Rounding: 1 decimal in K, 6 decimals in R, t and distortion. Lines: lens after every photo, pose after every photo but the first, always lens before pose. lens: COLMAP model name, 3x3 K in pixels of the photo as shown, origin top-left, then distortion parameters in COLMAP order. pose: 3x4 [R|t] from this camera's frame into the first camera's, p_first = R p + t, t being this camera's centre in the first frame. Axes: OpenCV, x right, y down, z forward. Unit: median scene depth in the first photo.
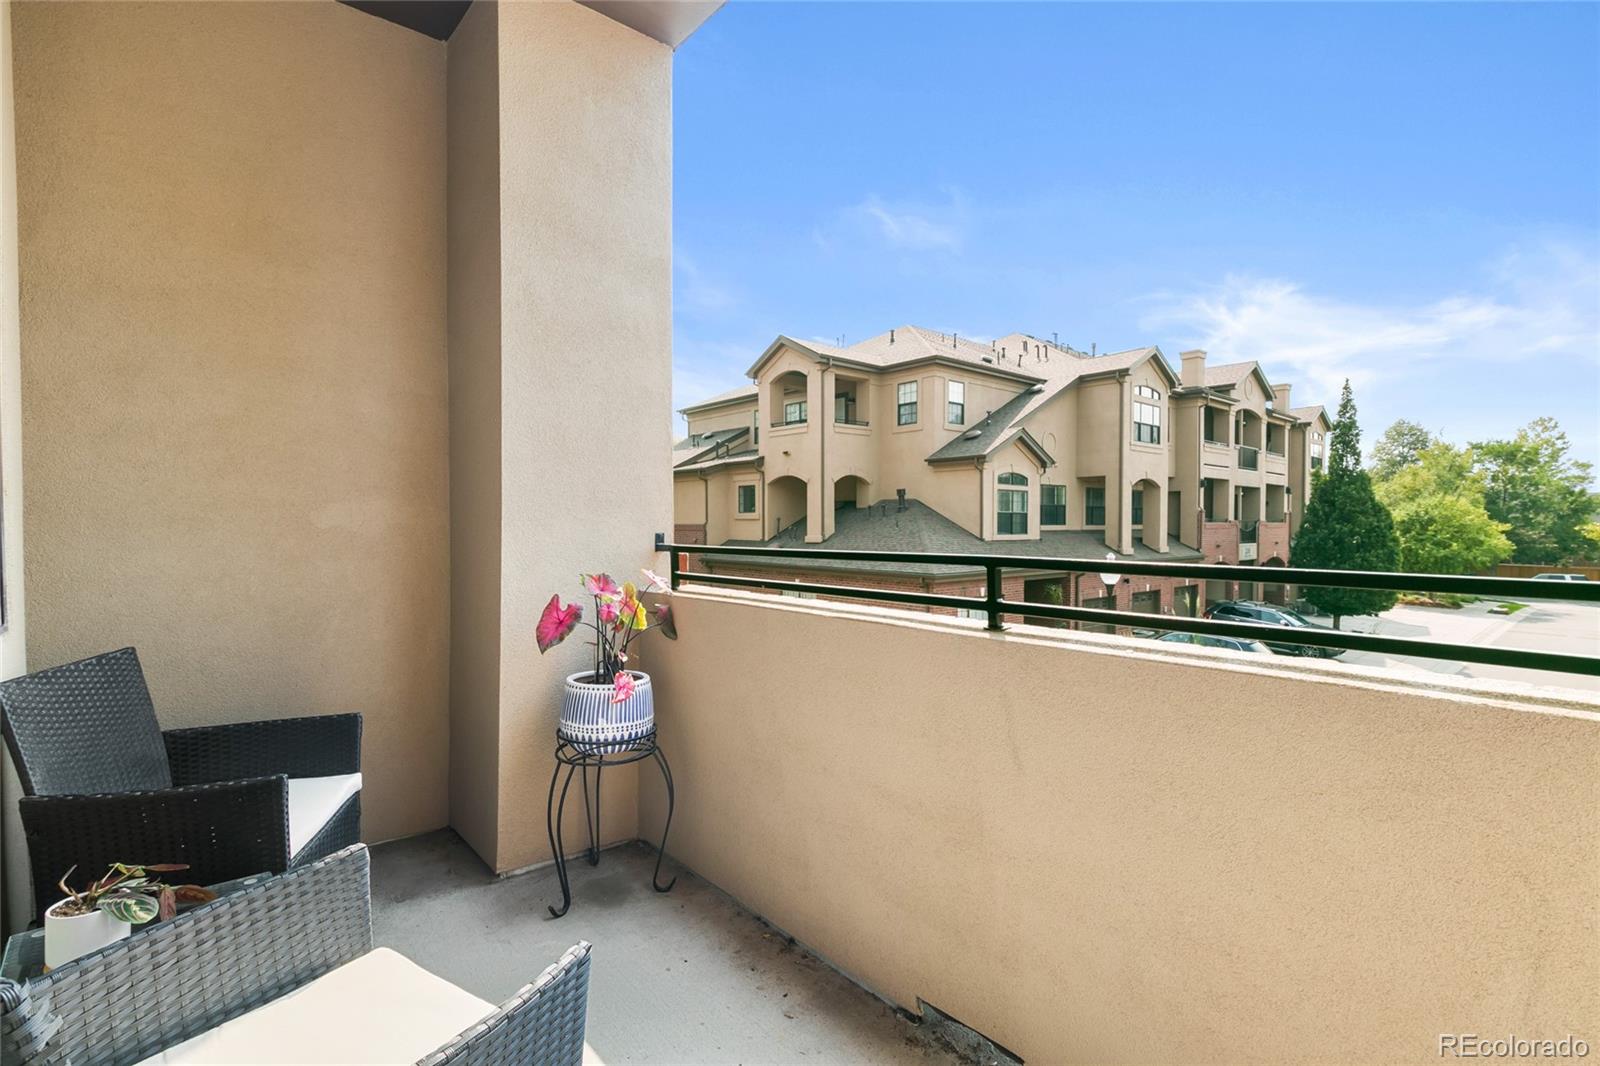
lens RADIAL K [[745.2, 0, 789.2], [0, 745.2, 521.5], [0, 0, 1]] dist [-0.001813, -0.000454]
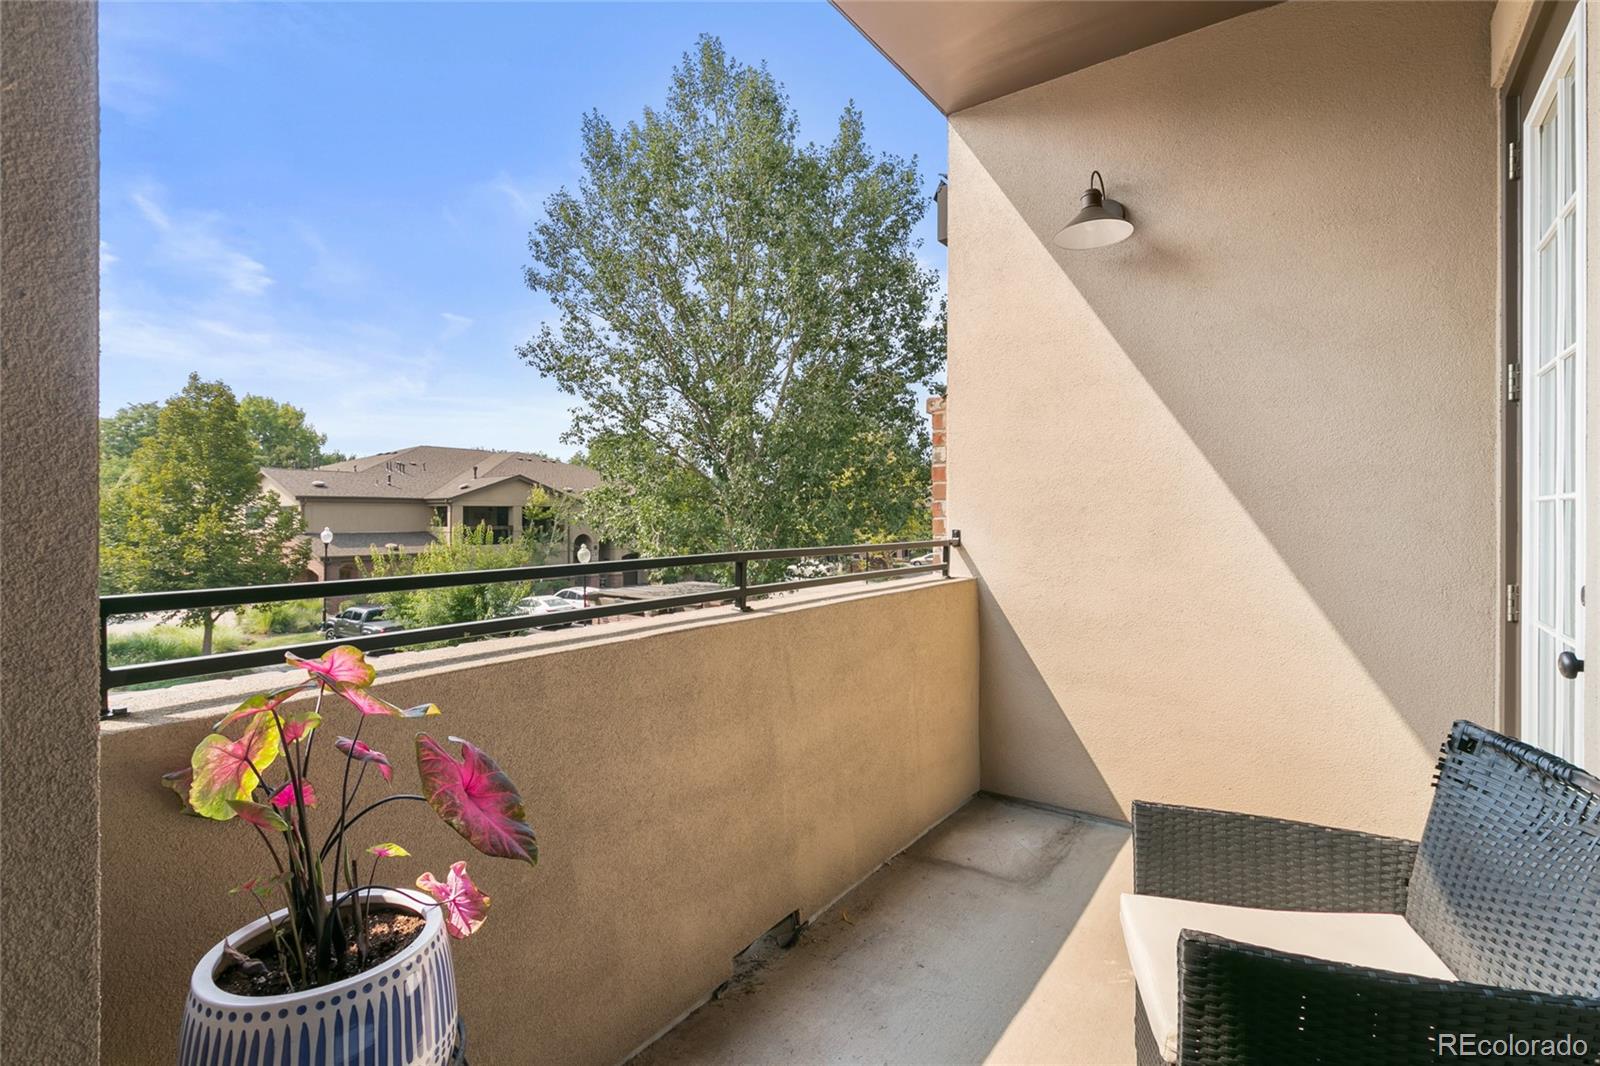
lens RADIAL K [[745.2, 0, 789.2], [0, 745.2, 521.5], [0, 0, 1]] dist [-0.001813, -0.000454]
pose [[-0.208836, 0.002212, 0.977948, -0.867483], [0.027520, 0.999615, 0.003615, -0.007874], [-0.977563, 0.027669, -0.208817, 1.062479]]
